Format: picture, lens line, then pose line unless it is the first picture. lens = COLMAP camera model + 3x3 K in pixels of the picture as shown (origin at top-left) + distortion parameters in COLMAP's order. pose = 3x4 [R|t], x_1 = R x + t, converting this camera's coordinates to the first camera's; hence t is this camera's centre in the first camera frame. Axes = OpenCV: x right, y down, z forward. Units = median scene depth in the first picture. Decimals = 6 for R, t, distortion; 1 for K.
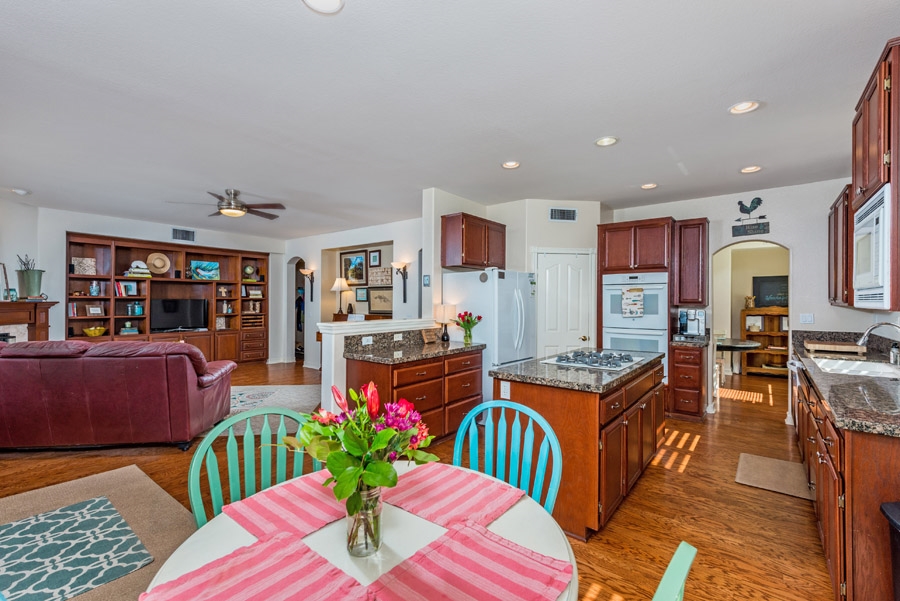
lens RADIAL K [[394.5, 0, 449.0], [0, 394.5, 298.9], [0, 0, 1]] dist [0.001458, -0.000055]
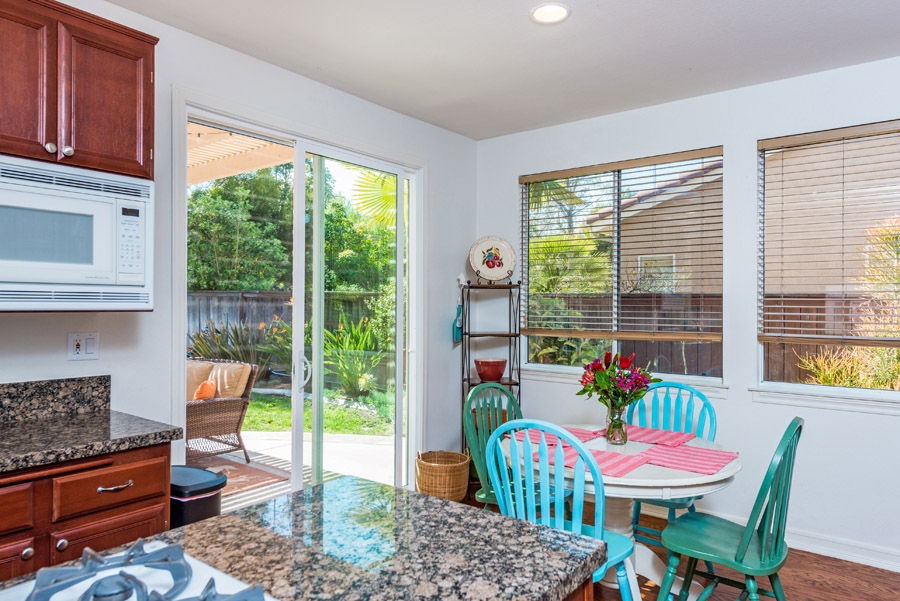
lens RADIAL K [[591.8, 0, 449.7], [0, 591.8, 299.7], [0, 0, 1]] dist [0.029231, -0.001188]
pose [[-0.999923, -0.009928, -0.007399, 0.124301], [-0.009816, 0.999841, -0.014910, 0.005639], [0.007546, -0.014836, -0.999861, 0.815650]]
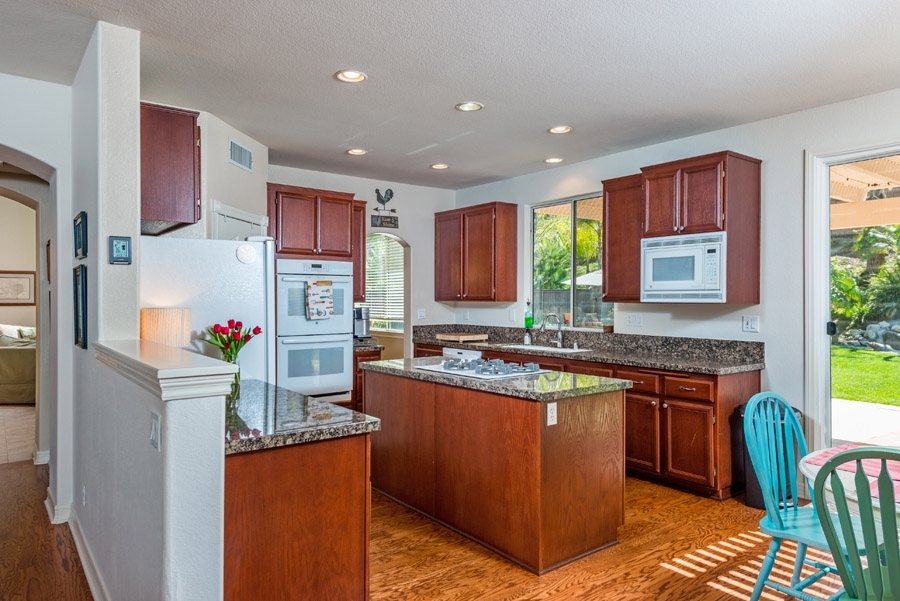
lens RADIAL K [[591.8, 0, 449.1], [0, 591.8, 303.5], [0, 0, 1]] dist [0.029231, -0.001188]
pose [[0.232609, -0.011262, 0.972505, -0.577427], [-0.005346, 0.999903, 0.012858, 0.000895], [-0.972556, -0.008190, 0.232526, 0.518481]]
